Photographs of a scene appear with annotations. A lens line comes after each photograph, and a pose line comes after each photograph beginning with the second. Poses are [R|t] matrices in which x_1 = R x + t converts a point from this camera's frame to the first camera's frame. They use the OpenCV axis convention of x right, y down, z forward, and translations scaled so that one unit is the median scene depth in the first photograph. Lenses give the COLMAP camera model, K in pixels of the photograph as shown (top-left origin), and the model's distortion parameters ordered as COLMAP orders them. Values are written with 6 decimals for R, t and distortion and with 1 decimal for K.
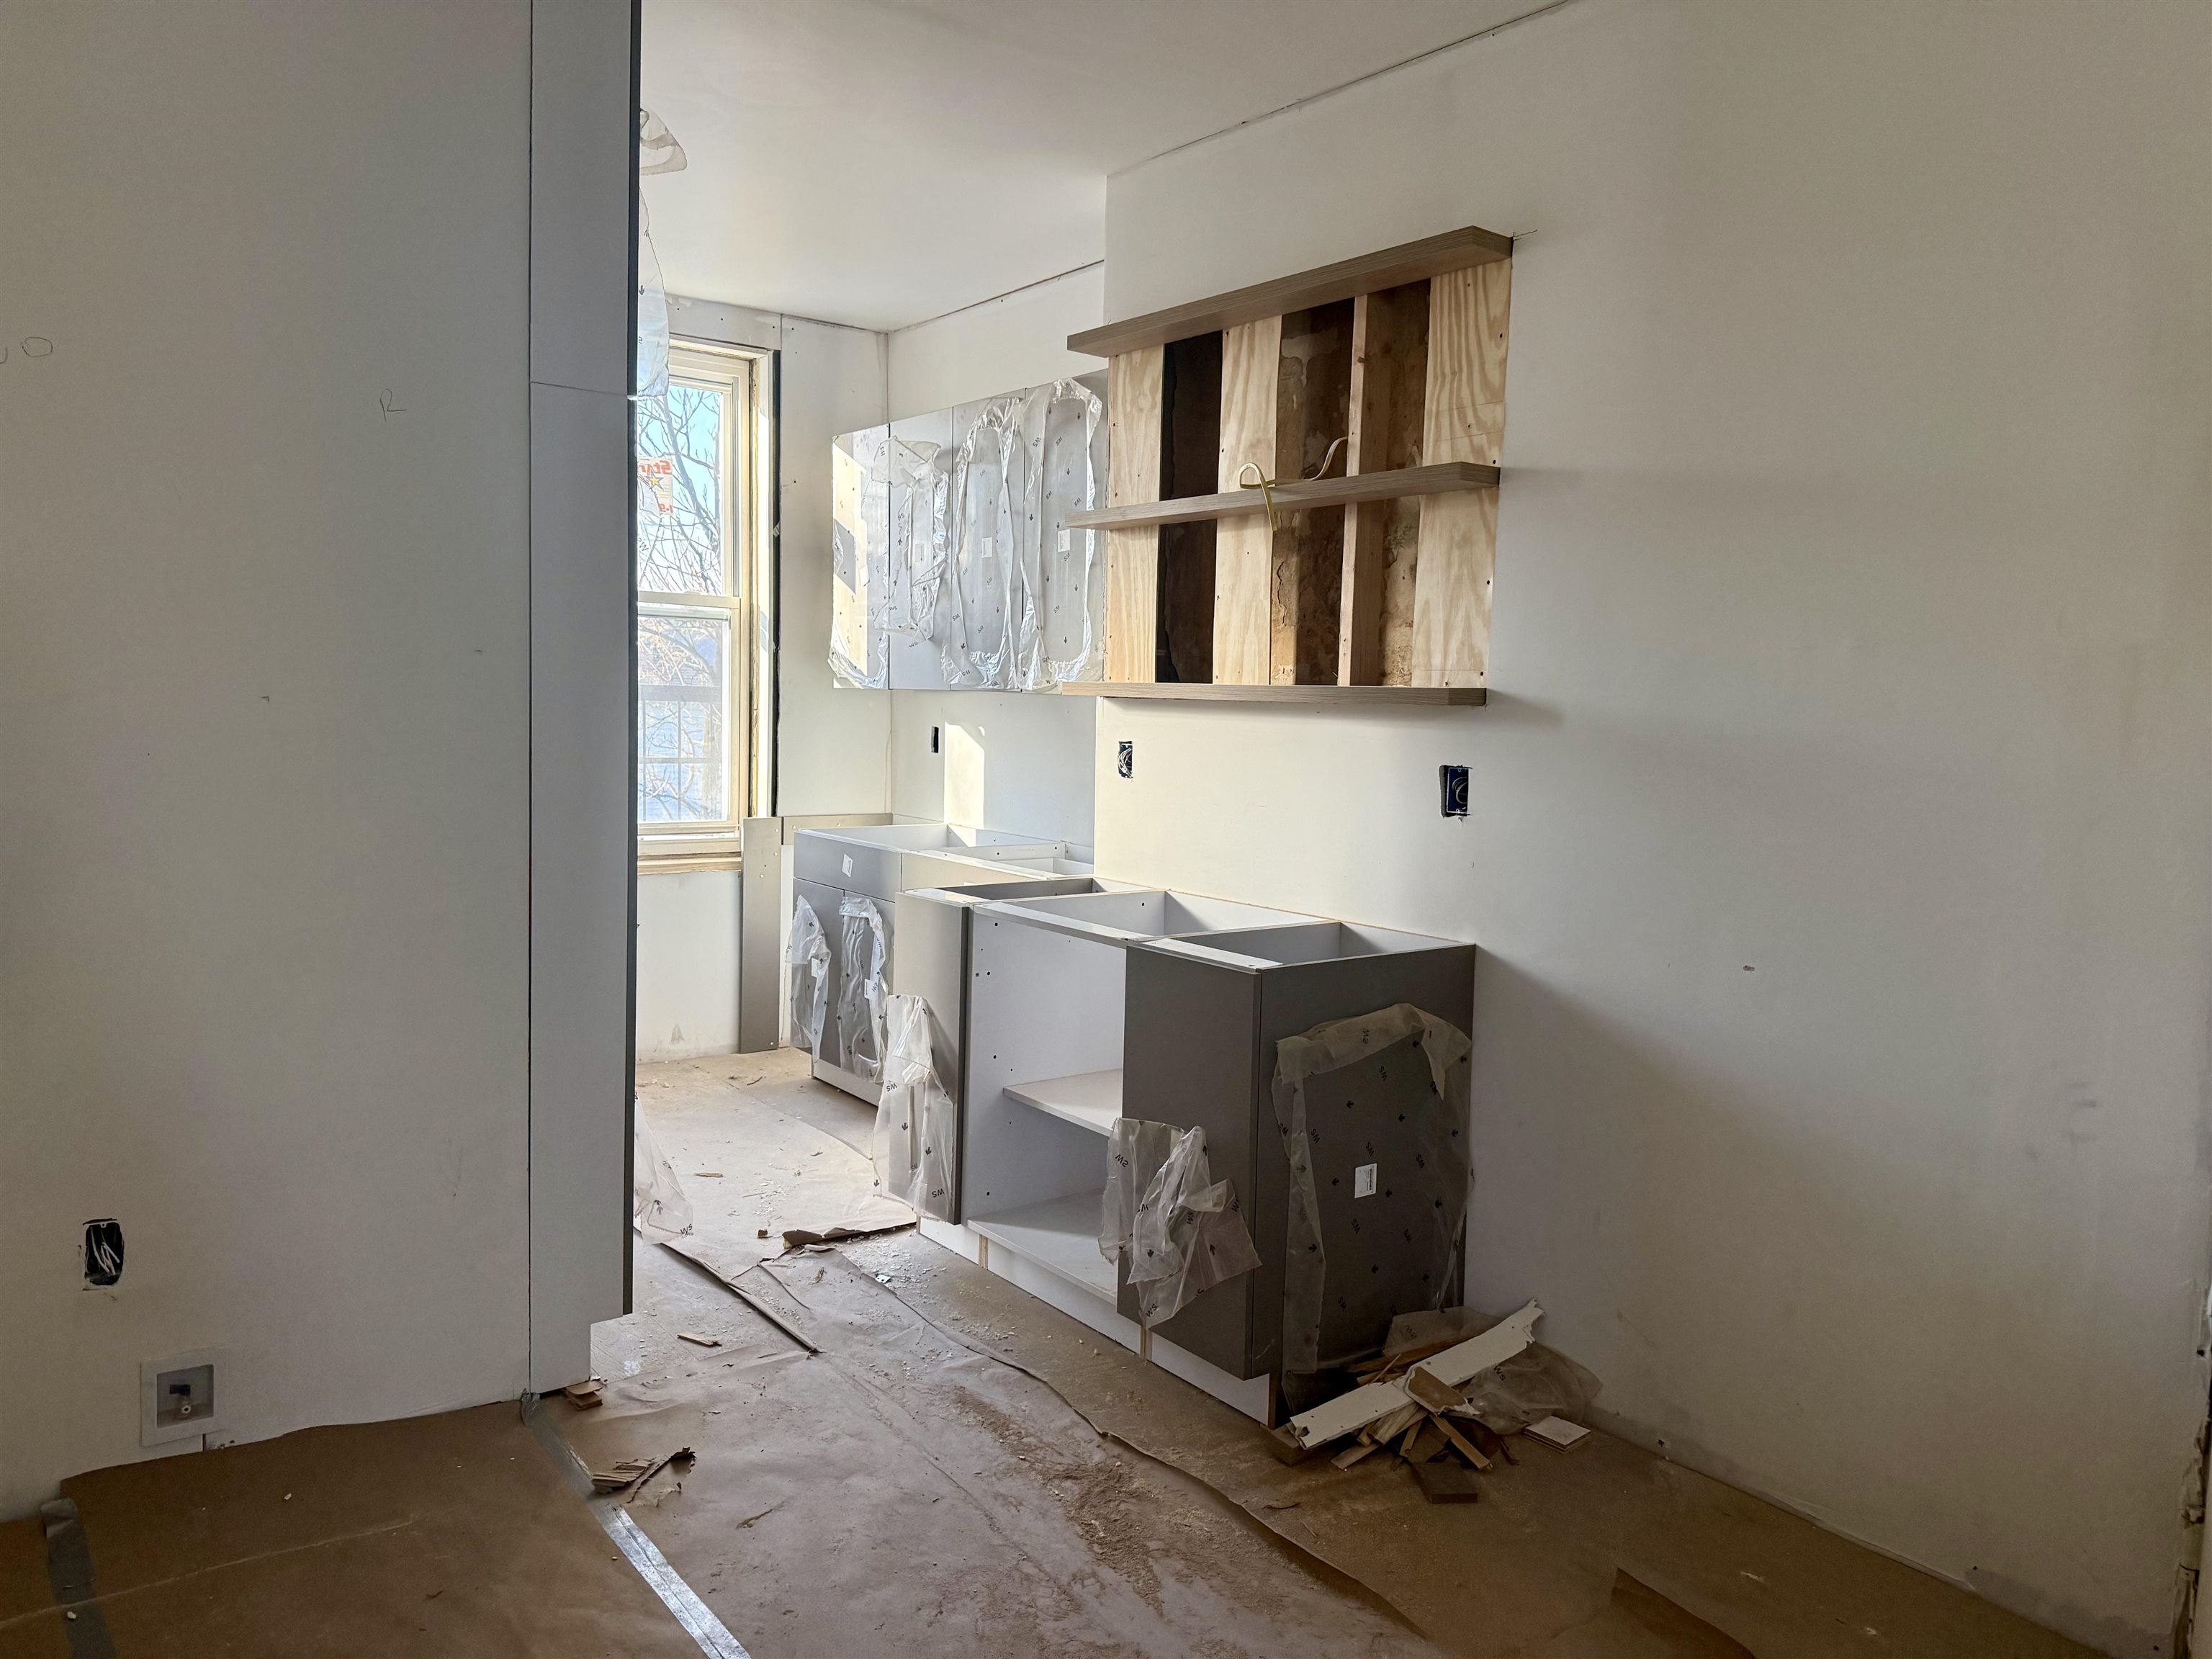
lens RADIAL K [[1531.9, 0, 1115.2], [0, 1531.9, 817.7], [0, 0, 1]] dist [0.113573, -0.177438]
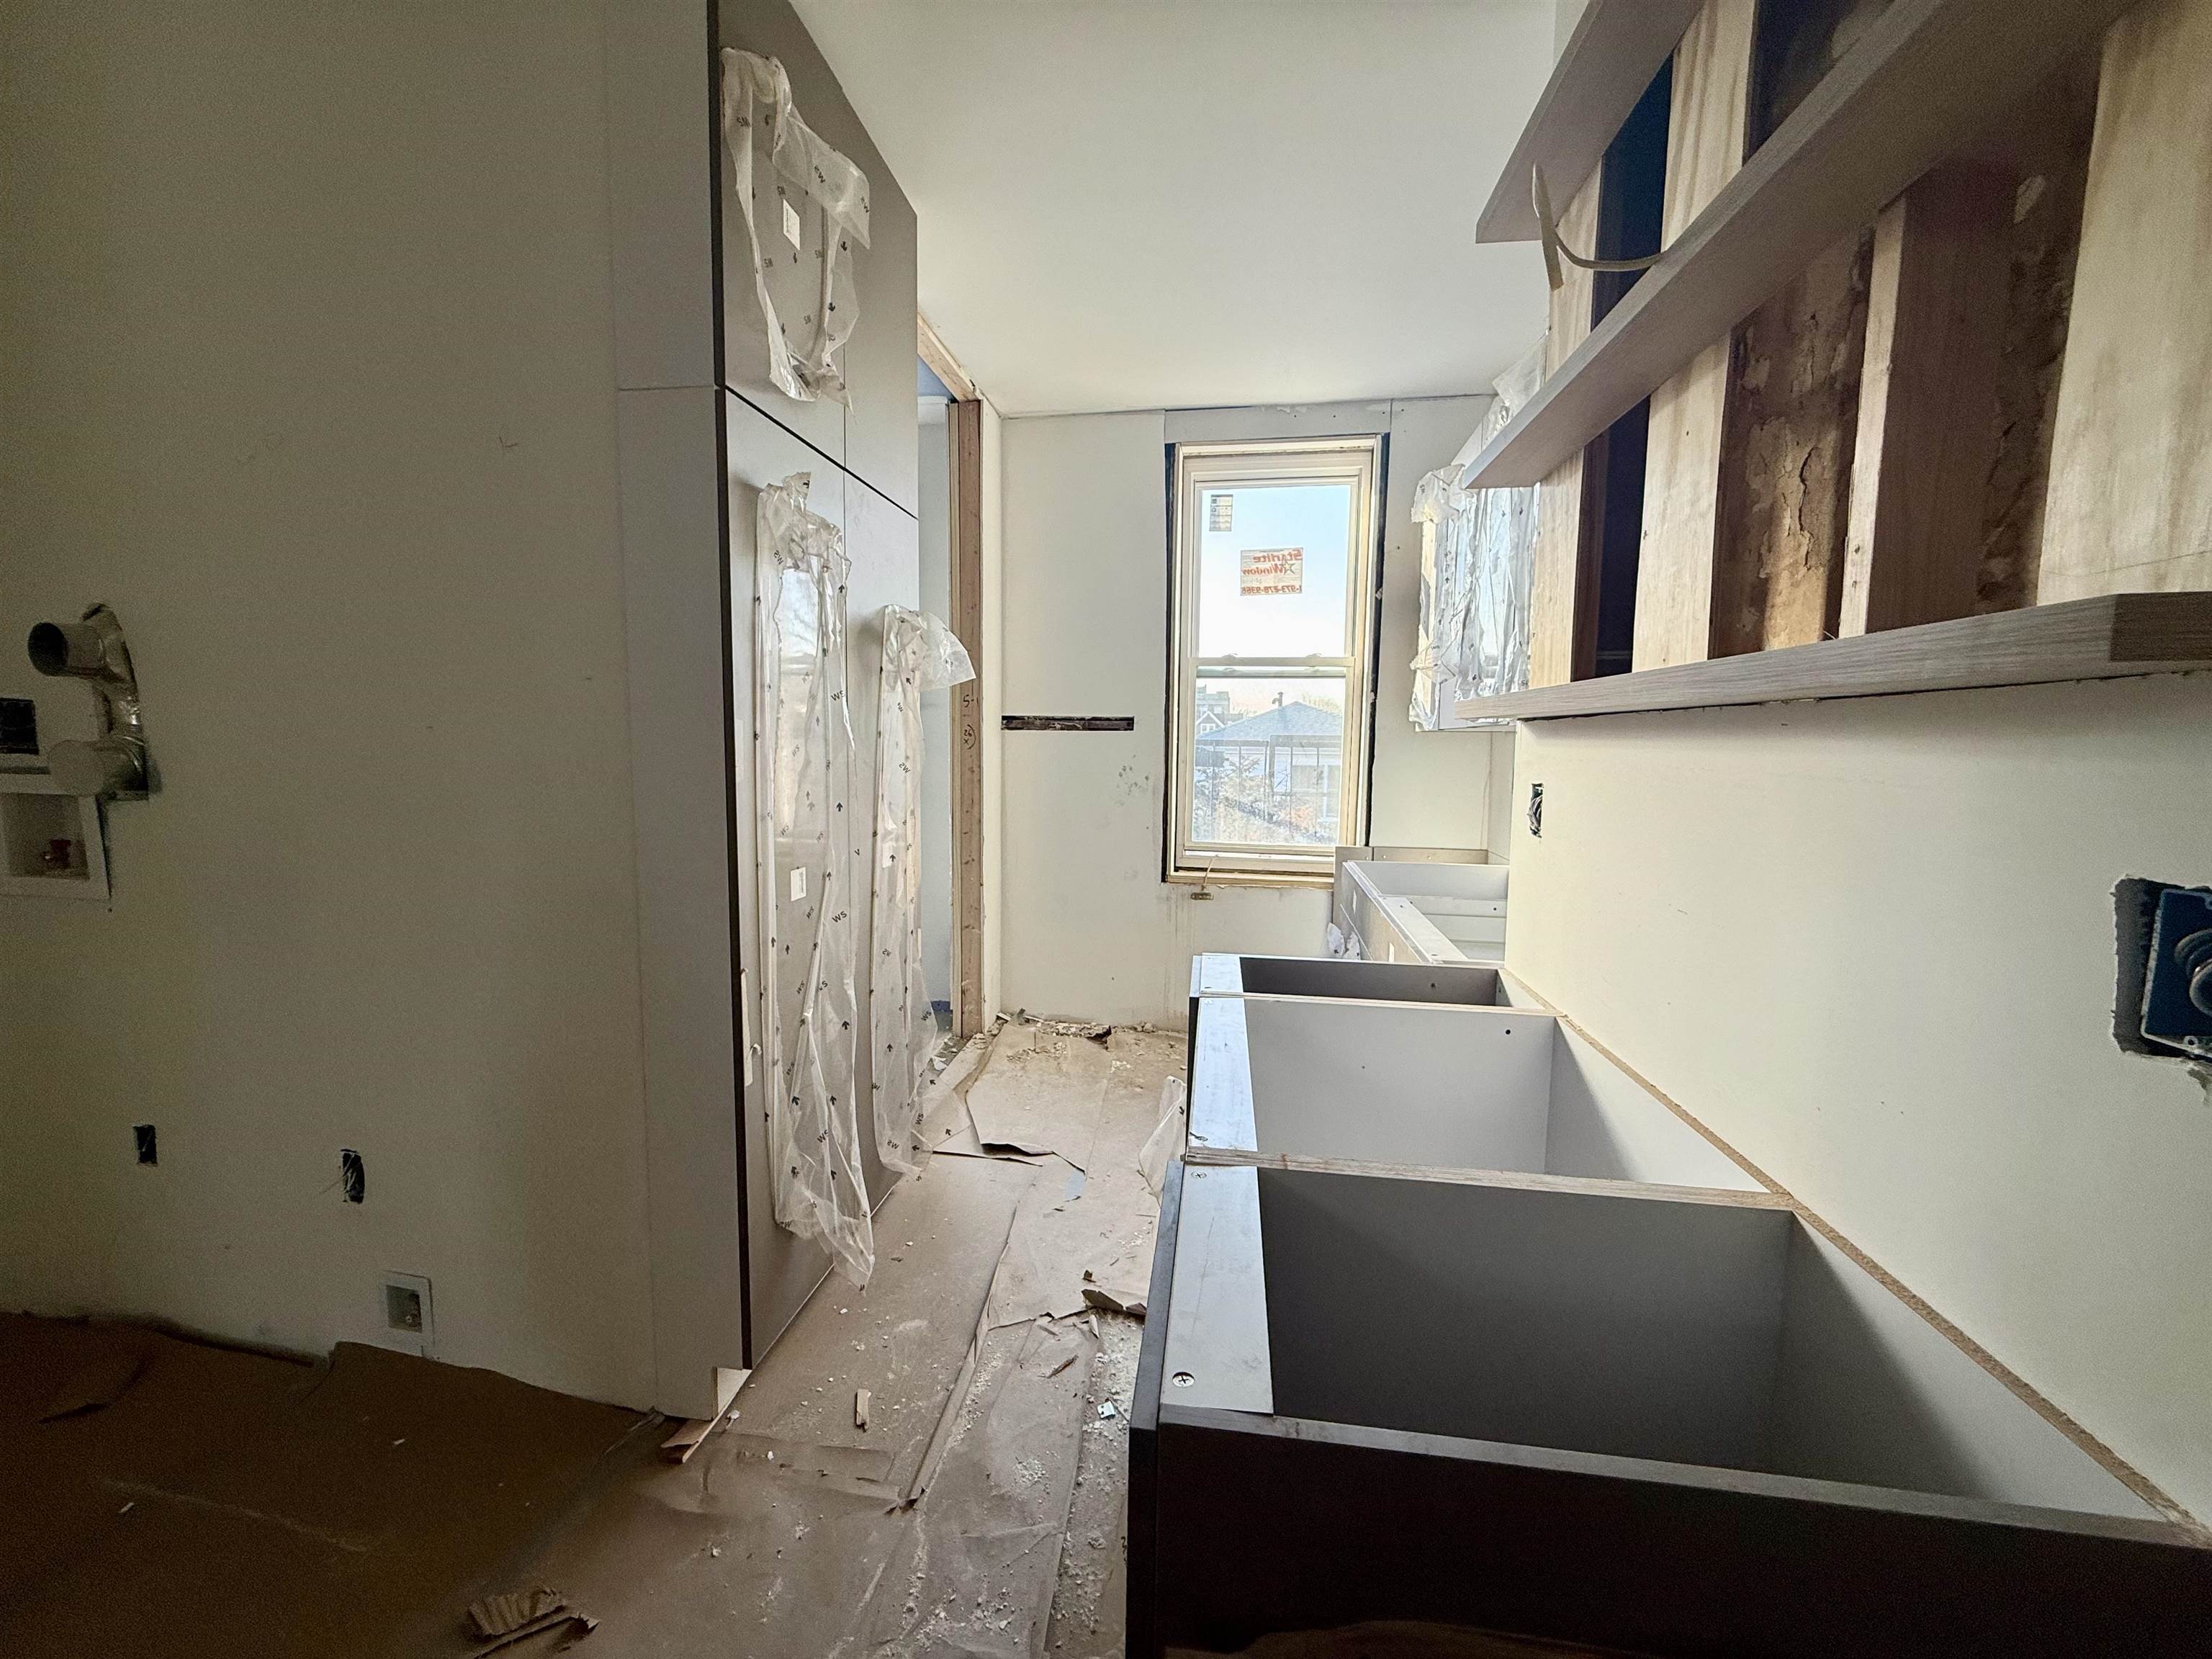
lens RADIAL K [[871.1, 0, 1106.0], [0, 871.1, 829.5], [0, 0, 1]] dist [0.000839, 0.000372]
pose [[0.693231, 0.056928, -0.718463, 0.201153], [-0.051997, 0.998228, 0.028925, -0.039436], [0.718837, 0.017306, 0.694963, 0.758738]]
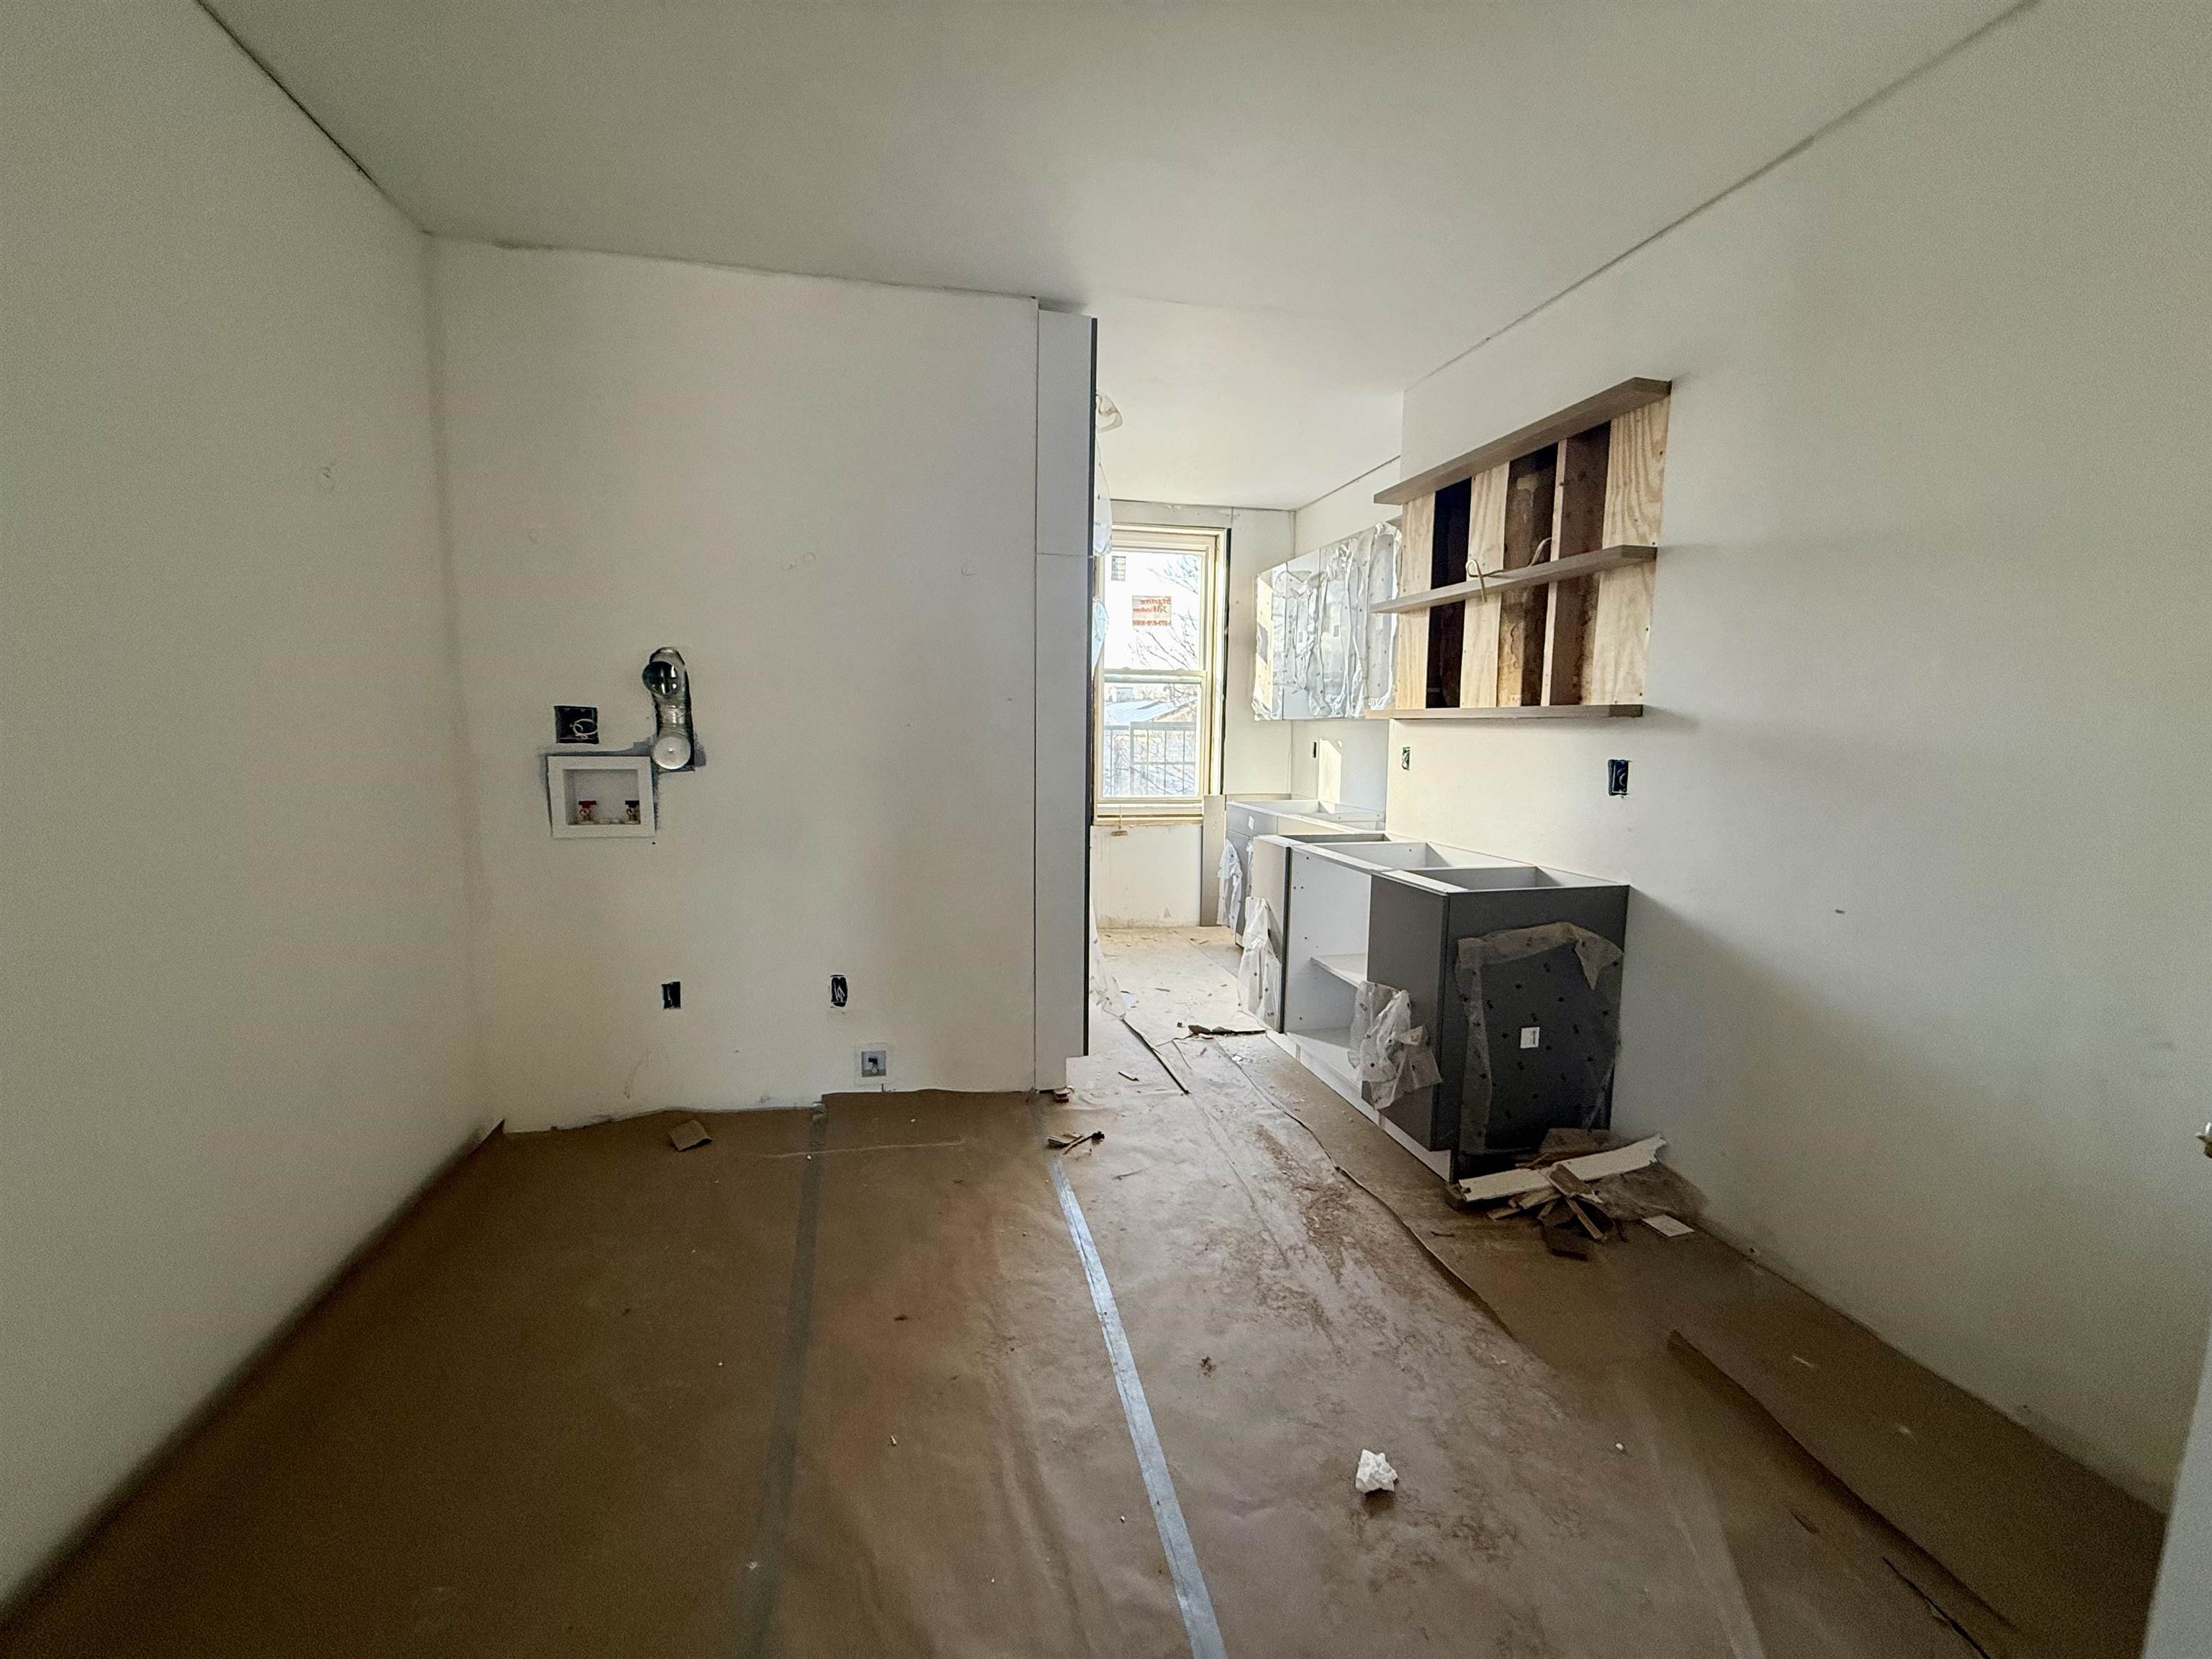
lens RADIAL K [[871.1, 0, 1106.0], [0, 871.1, 829.5], [0, 0, 1]] dist [0.000839, 0.000372]
pose [[0.912681, 0.031152, -0.407483, 0.119892], [-0.017795, 0.999174, 0.036529, 0.009941], [0.408285, -0.026088, 0.912482, 0.064918]]
